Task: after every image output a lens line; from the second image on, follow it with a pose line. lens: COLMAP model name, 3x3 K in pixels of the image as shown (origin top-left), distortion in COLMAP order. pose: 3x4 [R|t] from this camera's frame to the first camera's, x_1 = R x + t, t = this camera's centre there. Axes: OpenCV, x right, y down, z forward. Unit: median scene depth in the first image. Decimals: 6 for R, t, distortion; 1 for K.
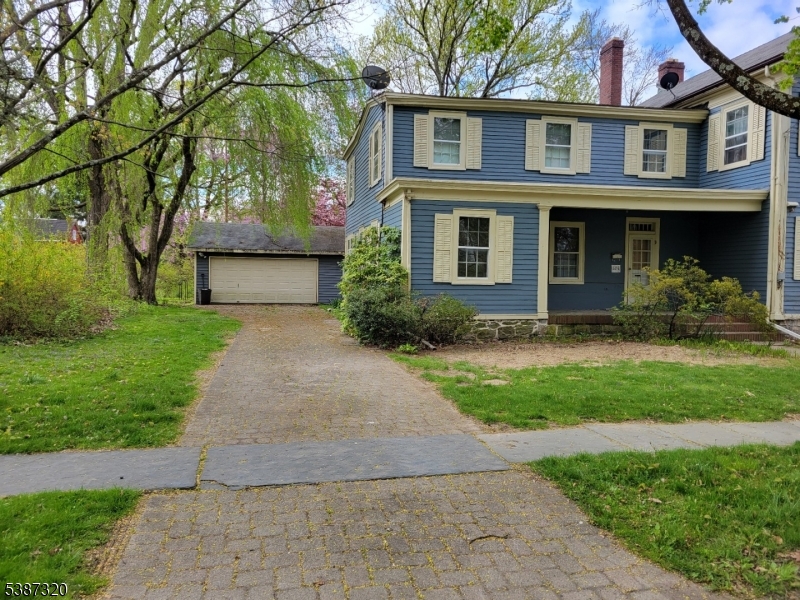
lens RADIAL K [[615.2, 0, 400.0], [0, 615.2, 300.0], [0, 0, 1]] dist [0.007710, 0.002972]
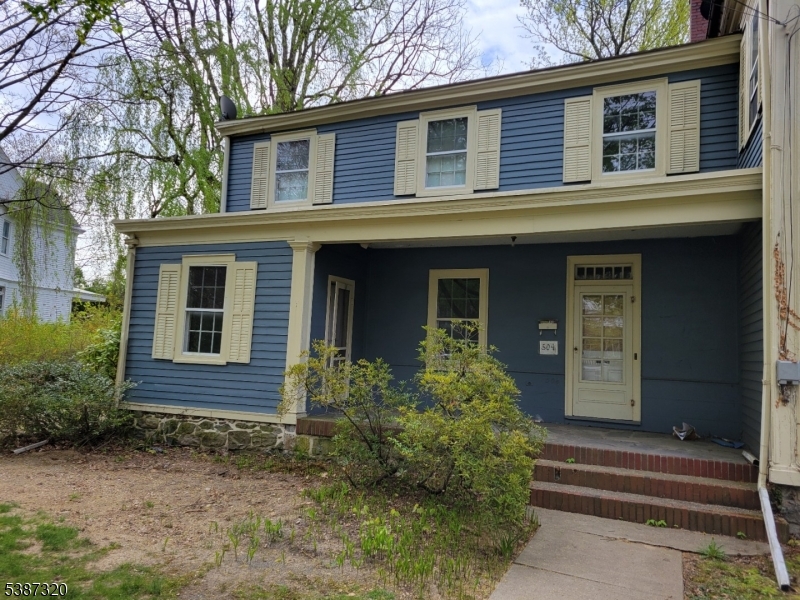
lens RADIAL K [[609.3, 0, 400.0], [0, 609.3, 300.0], [0, 0, 1]] dist [0.042735, -0.000037]
pose [[0.810478, -0.027036, -0.585145, 0.690395], [-0.050464, 0.991998, -0.115731, -0.027376], [0.583592, 0.123326, 0.802628, 0.568688]]
